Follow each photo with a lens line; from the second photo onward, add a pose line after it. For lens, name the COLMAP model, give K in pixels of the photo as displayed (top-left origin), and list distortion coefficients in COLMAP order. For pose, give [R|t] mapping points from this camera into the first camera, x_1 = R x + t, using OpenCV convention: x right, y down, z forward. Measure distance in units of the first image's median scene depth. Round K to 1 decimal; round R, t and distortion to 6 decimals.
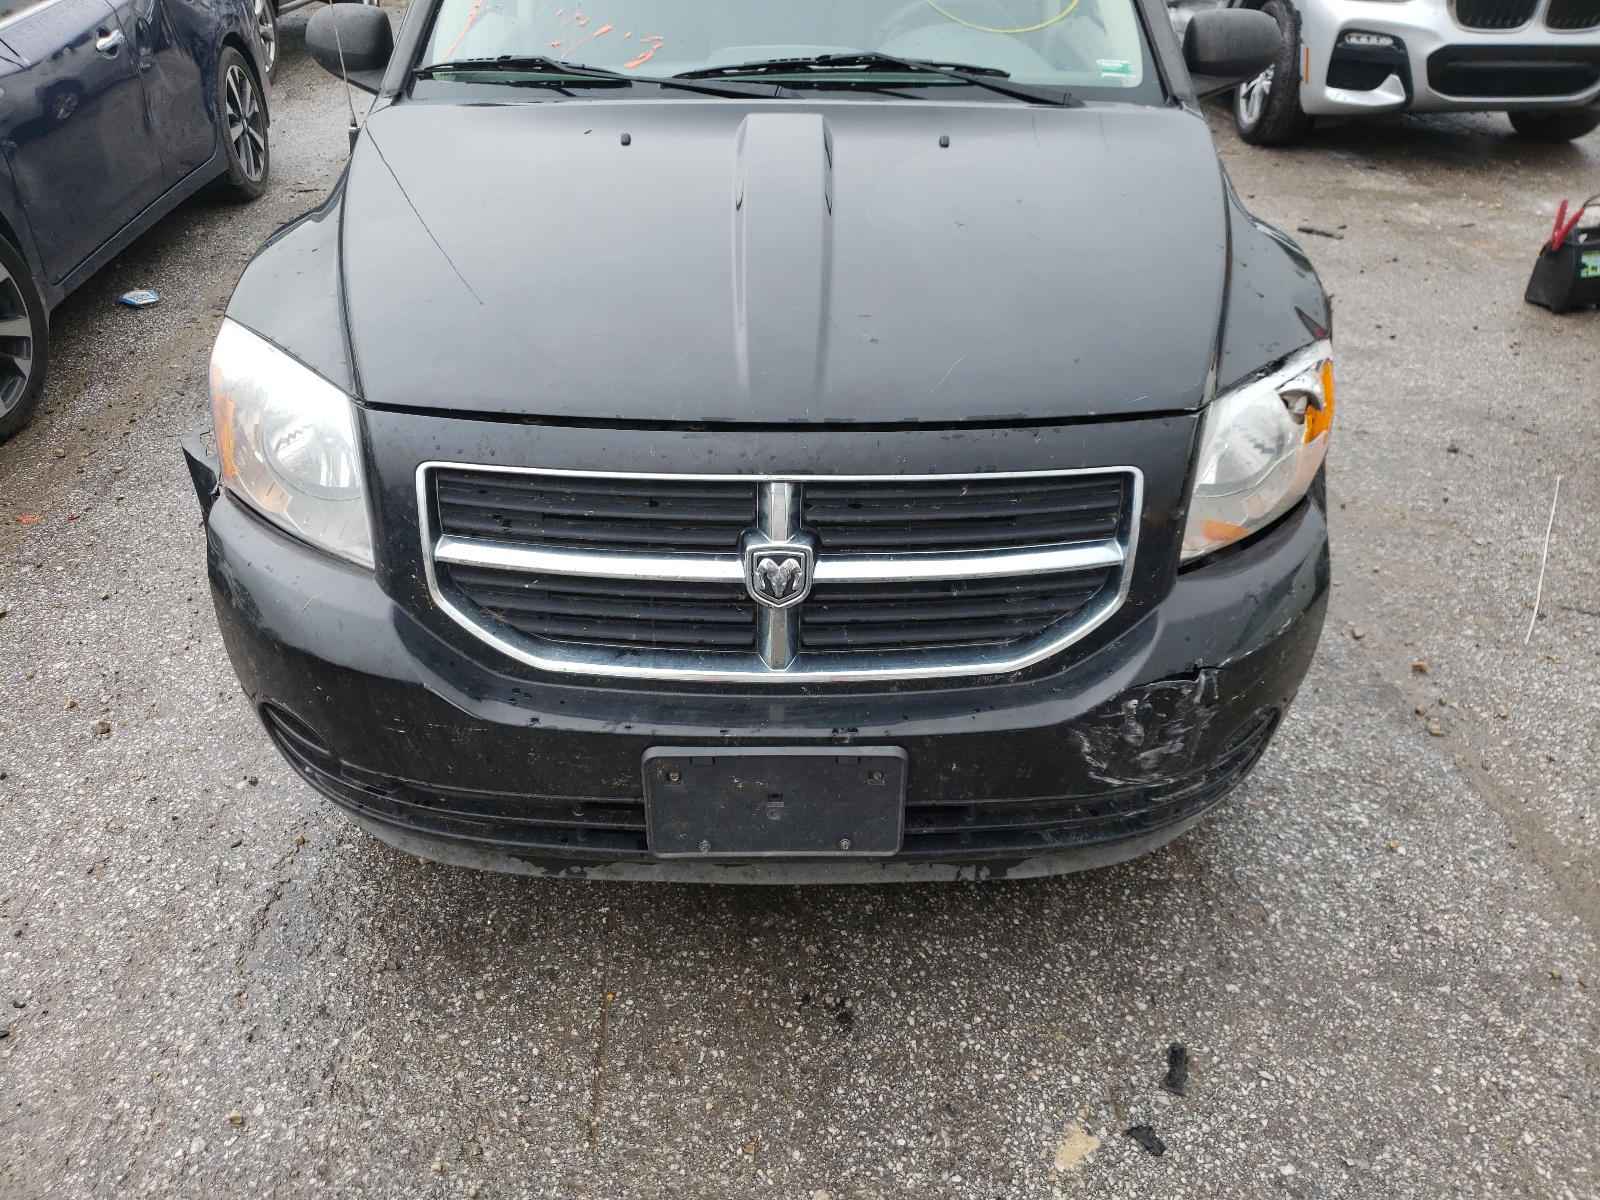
lens RADIAL K [[1219.3, 0, 791.4], [0, 1219.3, 606.9], [0, 0, 1]] dist [0.030441, 0.034012]
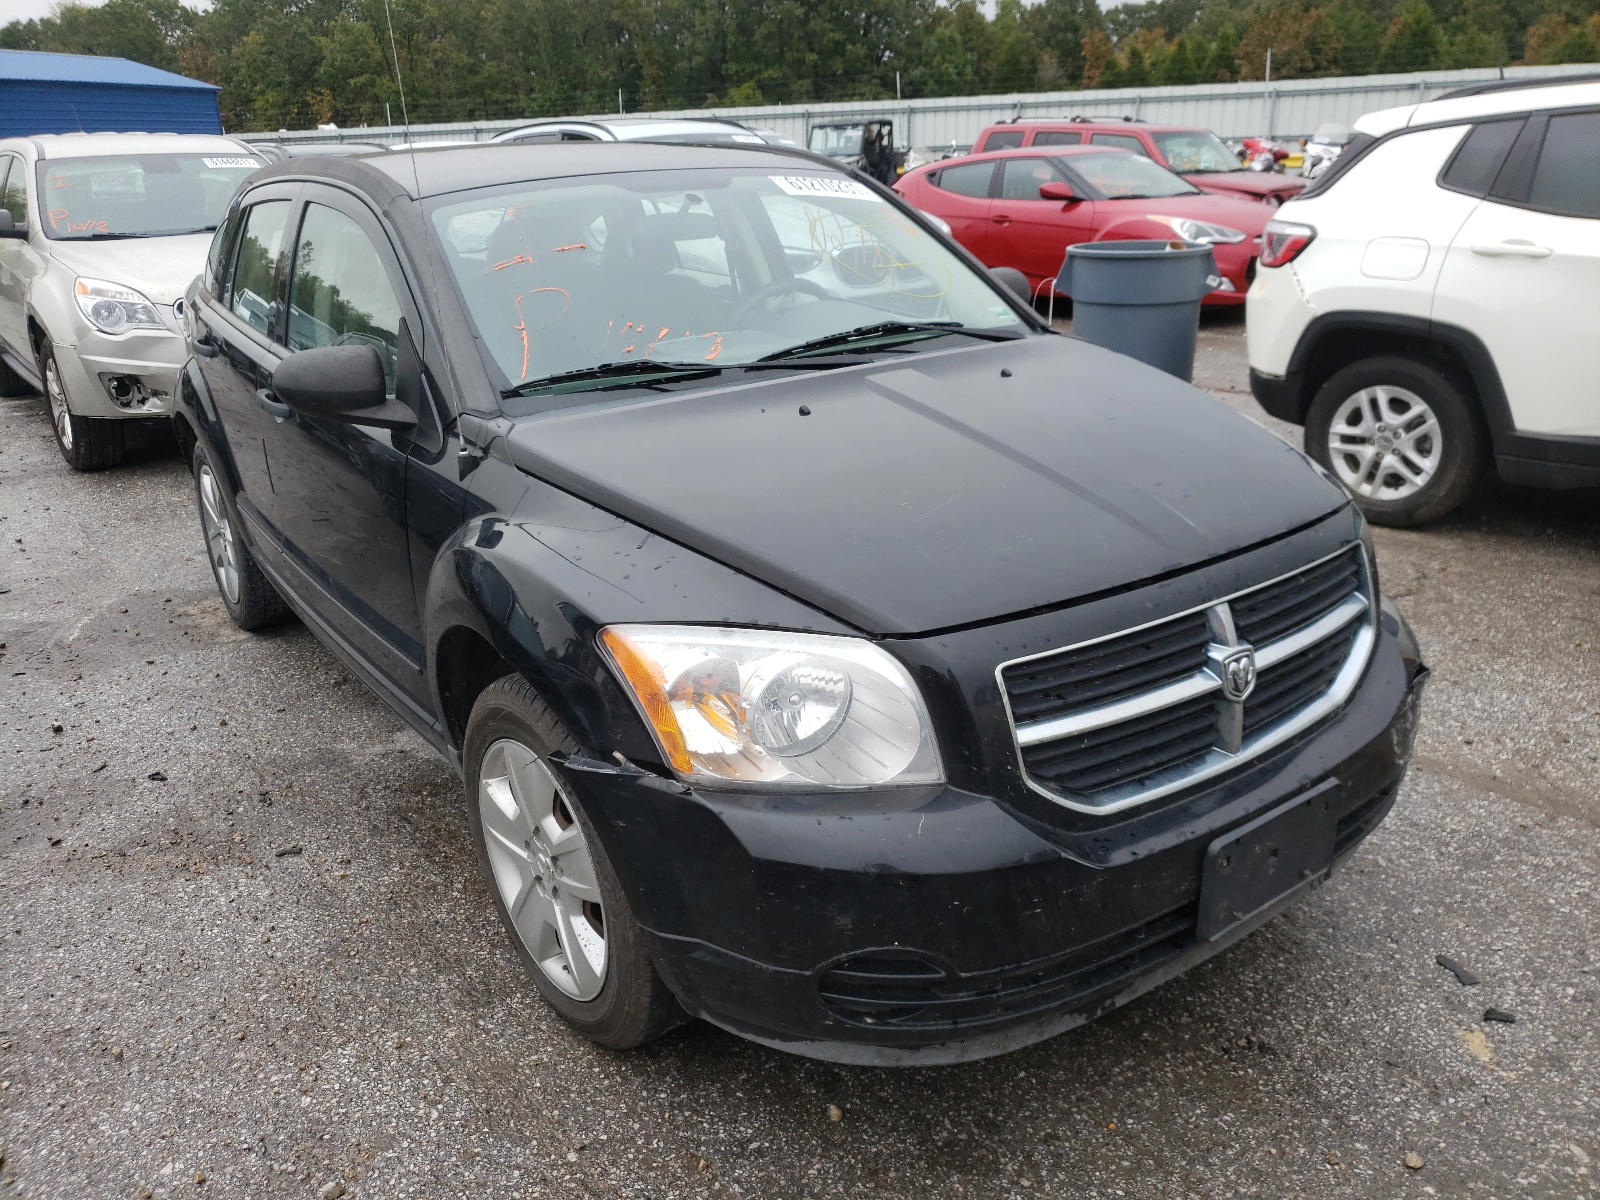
lens RADIAL K [[1219.3, 0, 743.3], [0, 1219.3, 664.4], [0, 0, 1]] dist [0.030441, 0.034012]
pose [[0.810825, -0.252256, 0.528138, -0.938809], [0.345940, 0.934417, -0.084796, -0.089674], [-0.472111, 0.251459, 0.844914, 0.137987]]
